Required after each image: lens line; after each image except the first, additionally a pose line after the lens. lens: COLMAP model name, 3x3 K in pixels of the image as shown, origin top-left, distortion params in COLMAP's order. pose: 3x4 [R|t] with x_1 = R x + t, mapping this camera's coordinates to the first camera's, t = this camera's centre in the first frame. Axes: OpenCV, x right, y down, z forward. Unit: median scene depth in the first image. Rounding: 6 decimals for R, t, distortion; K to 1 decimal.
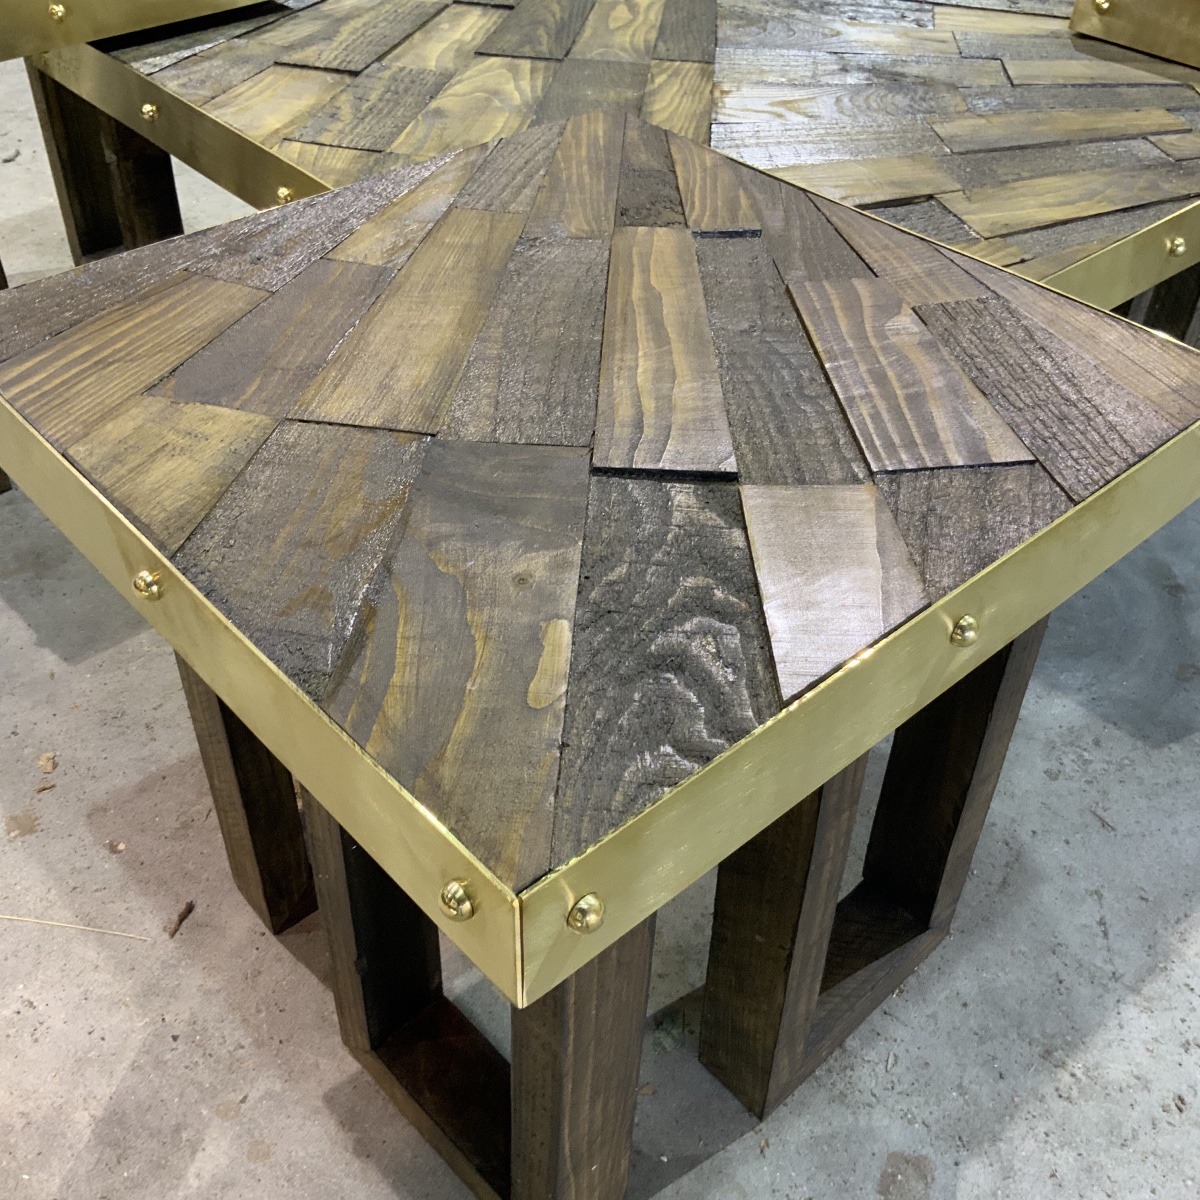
lens RADIAL K [[1313.3, 0, 603.2], [0, 1313.3, 599.5], [0, 0, 1]] dist [0.044379, 0.000000]
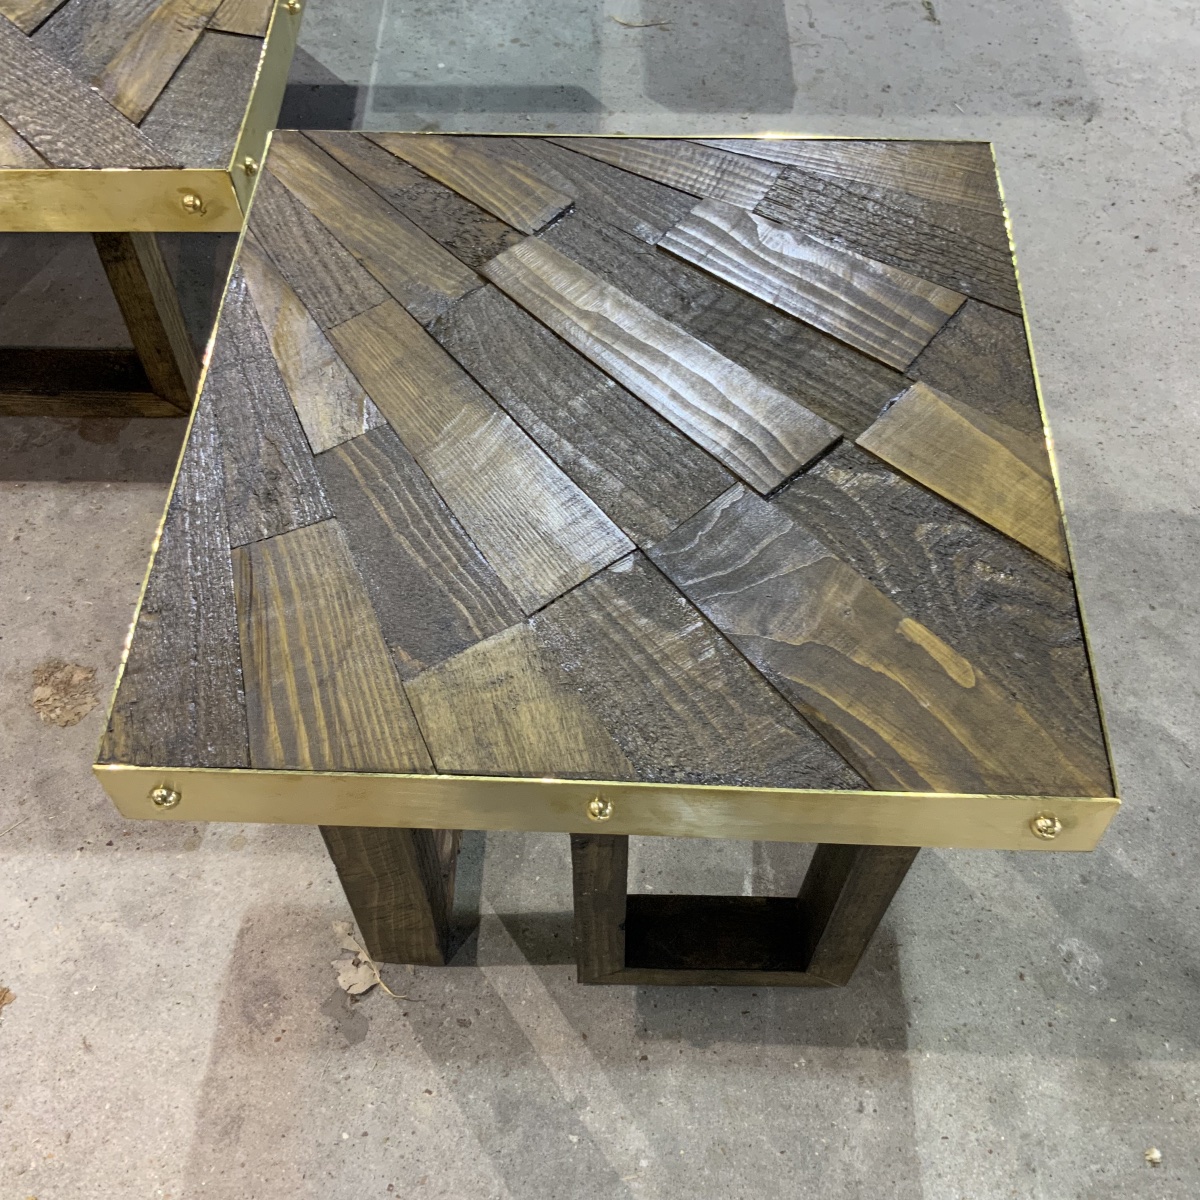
lens RADIAL K [[1313.3, 0, 597.8], [0, 1313.3, 604.2], [0, 0, 1]] dist [0.044379, 0.000000]
pose [[0.702161, -0.608534, 0.369669, -0.639648], [0.482385, 0.788446, 0.381650, -0.571884], [-0.523712, -0.089657, 0.847164, 0.041965]]
